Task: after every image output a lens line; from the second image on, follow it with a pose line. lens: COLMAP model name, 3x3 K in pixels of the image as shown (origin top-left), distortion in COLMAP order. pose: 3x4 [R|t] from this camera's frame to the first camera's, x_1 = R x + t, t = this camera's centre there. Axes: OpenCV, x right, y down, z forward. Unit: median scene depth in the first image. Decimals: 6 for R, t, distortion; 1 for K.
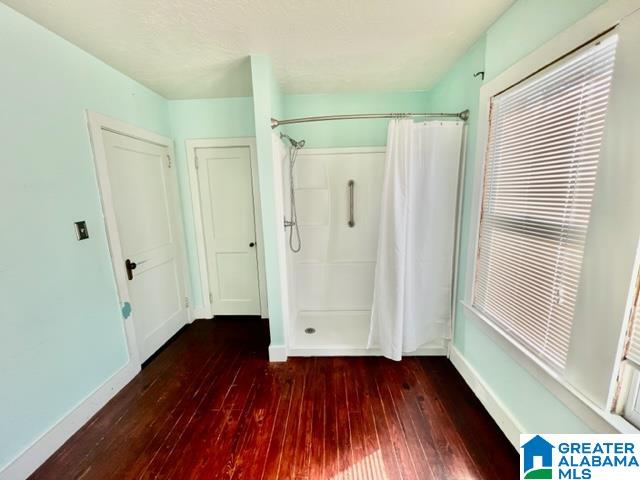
lens RADIAL K [[255.1, 0, 319.4], [0, 255.1, 238.5], [0, 0, 1]] dist [-0.001947, 0.000183]
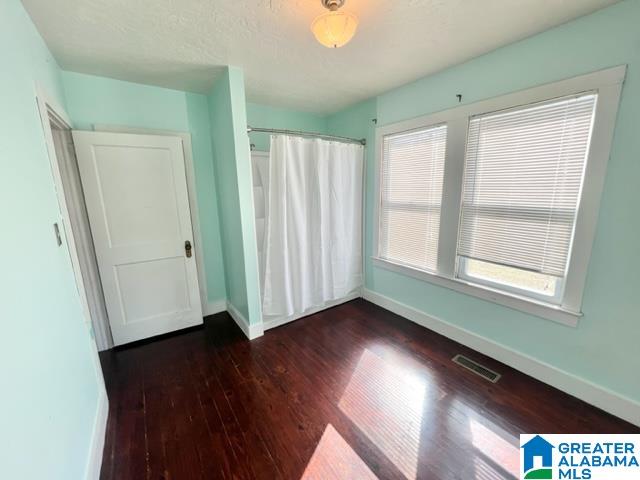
lens RADIAL K [[255.1, 0, 319.4], [0, 255.1, 238.5], [0, 0, 1]] dist [-0.001947, 0.000183]
pose [[0.800104, -0.105275, 0.590552, -0.669432], [0.102455, 0.993997, 0.038385, 0.031617], [-0.591048, 0.029794, 0.806086, -0.112810]]
